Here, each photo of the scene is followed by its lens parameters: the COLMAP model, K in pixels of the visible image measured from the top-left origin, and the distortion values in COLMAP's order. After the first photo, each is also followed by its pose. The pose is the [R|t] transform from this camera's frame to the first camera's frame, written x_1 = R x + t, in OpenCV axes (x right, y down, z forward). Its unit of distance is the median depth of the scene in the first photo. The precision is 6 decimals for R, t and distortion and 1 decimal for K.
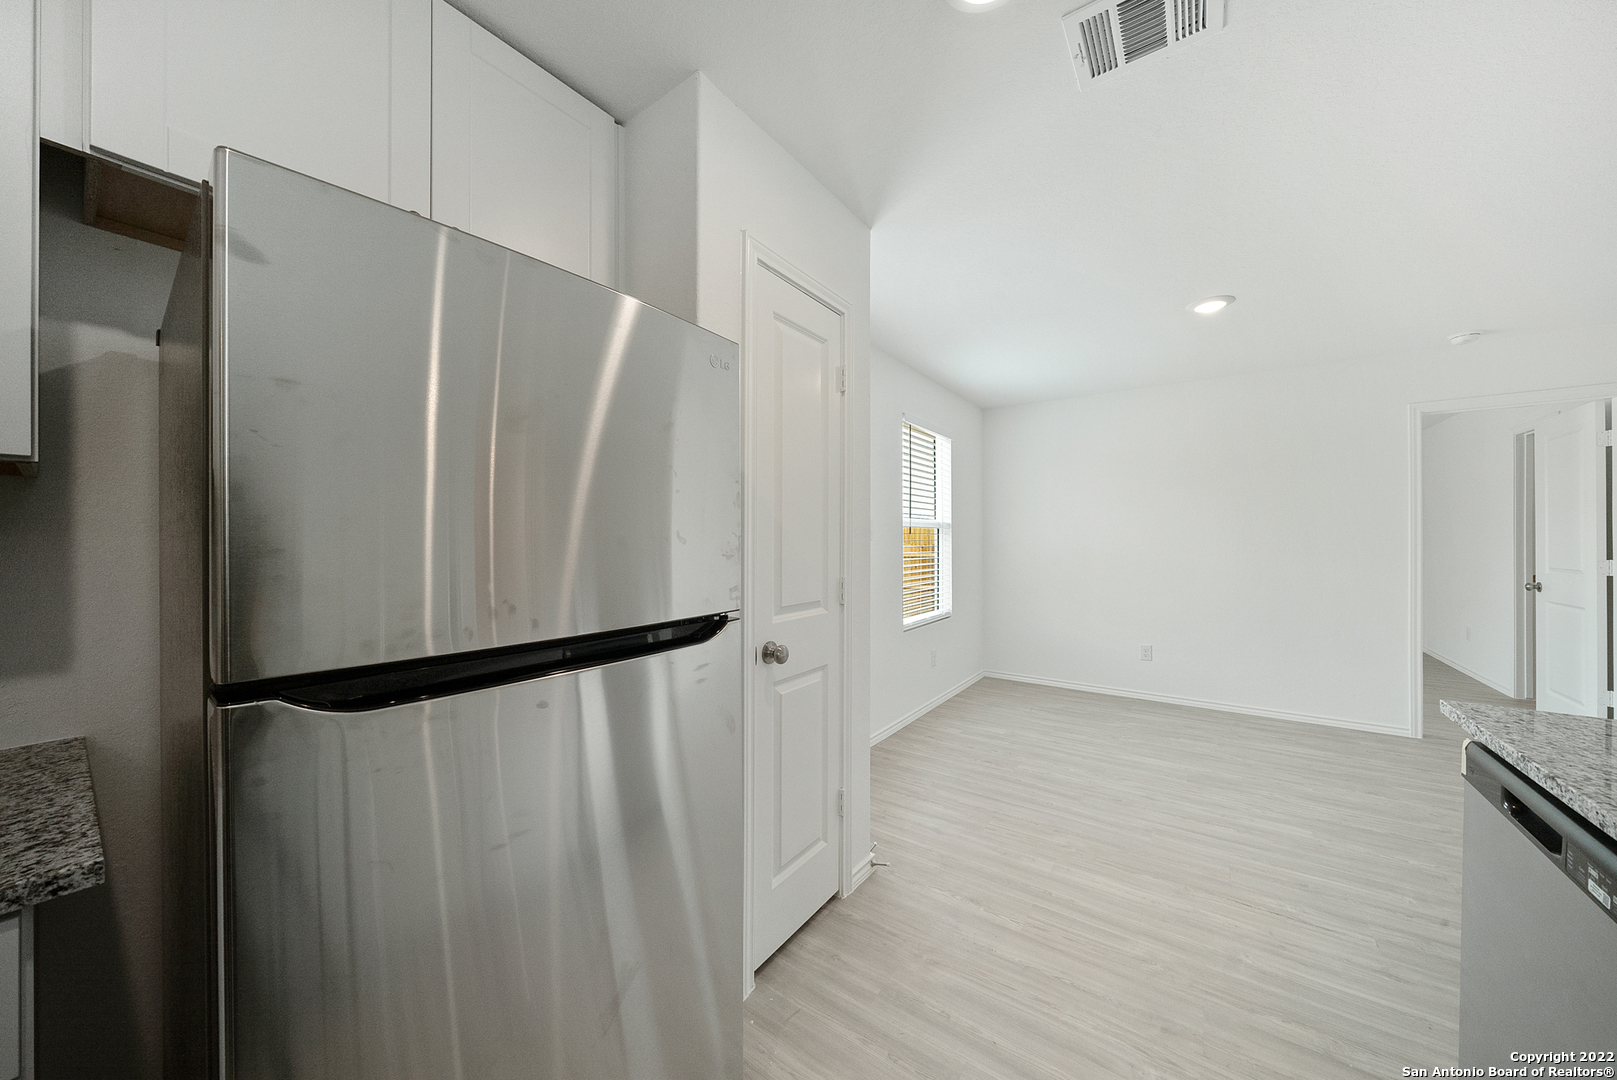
lens RADIAL K [[553.5, 0, 800.9], [0, 553.5, 538.4], [0, 0, 1]] dist [-0.002580, -0.000334]
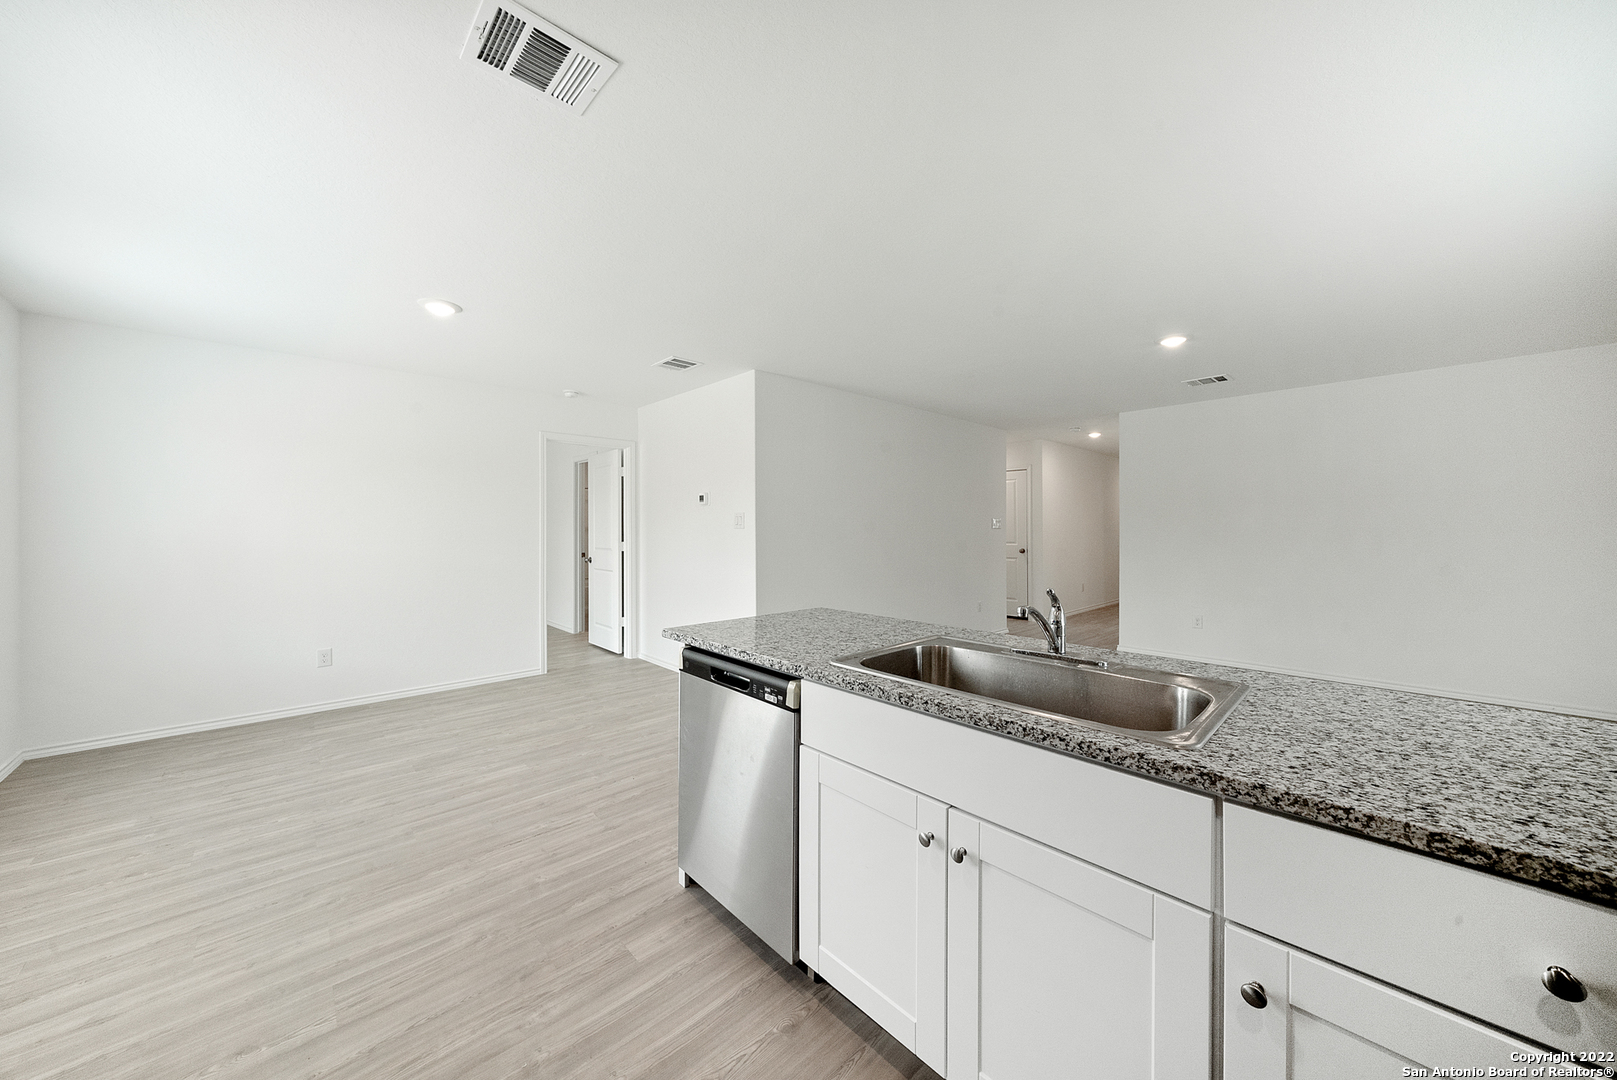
lens RADIAL K [[561.7, 0, 789.7], [0, 561.7, 529.6], [0, 0, 1]] dist [-0.001532, -0.000217]
pose [[0.205182, 0.000063, 0.978724, -0.182928], [-0.000468, 1.000000, 0.000034, -0.000426], [-0.978724, -0.000465, 0.205182, 0.142344]]
